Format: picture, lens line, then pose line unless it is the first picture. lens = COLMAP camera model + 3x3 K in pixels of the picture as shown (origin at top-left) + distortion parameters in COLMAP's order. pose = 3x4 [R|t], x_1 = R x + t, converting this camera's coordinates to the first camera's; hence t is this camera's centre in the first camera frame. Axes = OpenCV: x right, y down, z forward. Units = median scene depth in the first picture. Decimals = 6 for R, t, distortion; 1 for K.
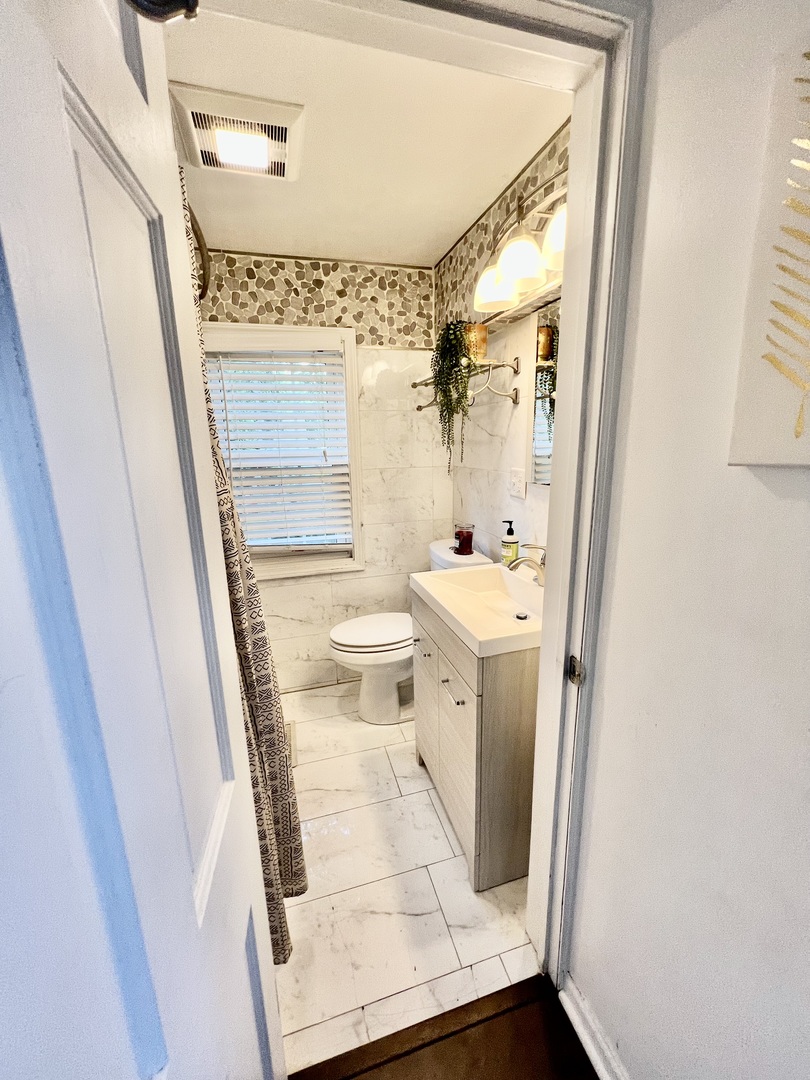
lens RADIAL K [[432.8, 0, 404.7], [0, 432.8, 539.9], [0, 0, 1]] dist [-0.005642, 0.000976]
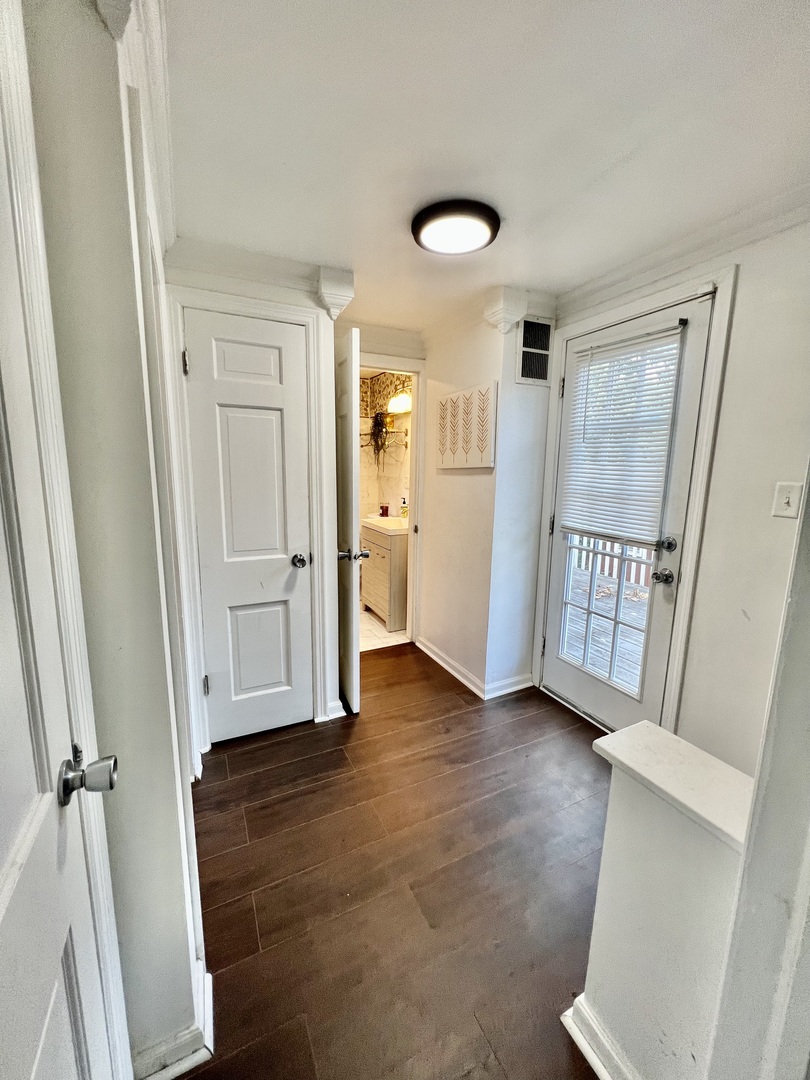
lens RADIAL K [[432.8, 0, 409.7], [0, 432.8, 539.5], [0, 0, 1]] dist [-0.005642, 0.000976]
pose [[0.981175, 0.006321, 0.193018, -0.145200], [0.005426, 0.998167, -0.060269, 0.268589], [-0.193045, 0.060182, 0.979342, -1.061107]]
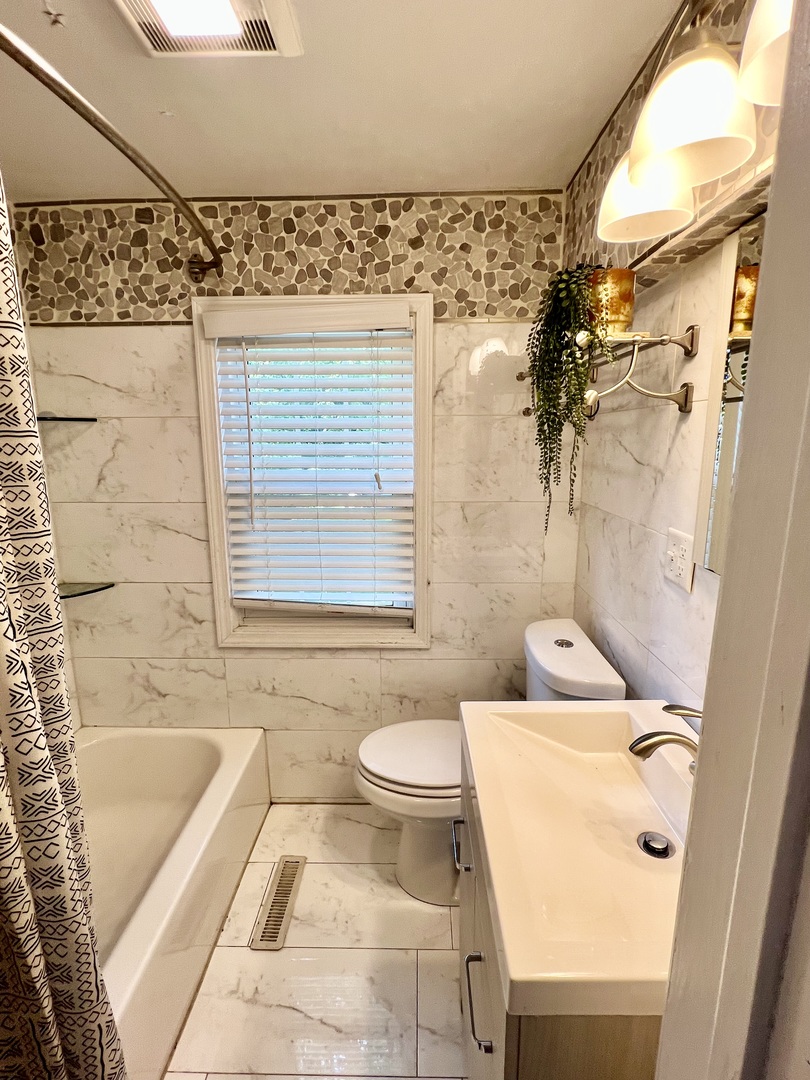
lens RADIAL K [[514.6, 0, 401.5], [0, 514.6, 540.1], [0, 0, 1]] dist [-0.004075, -0.000827]
pose [[0.954787, 0.073344, -0.288100, 0.098520], [-0.079057, 0.996836, -0.008227, -0.104676], [0.286585, 0.030631, 0.957565, 0.249708]]
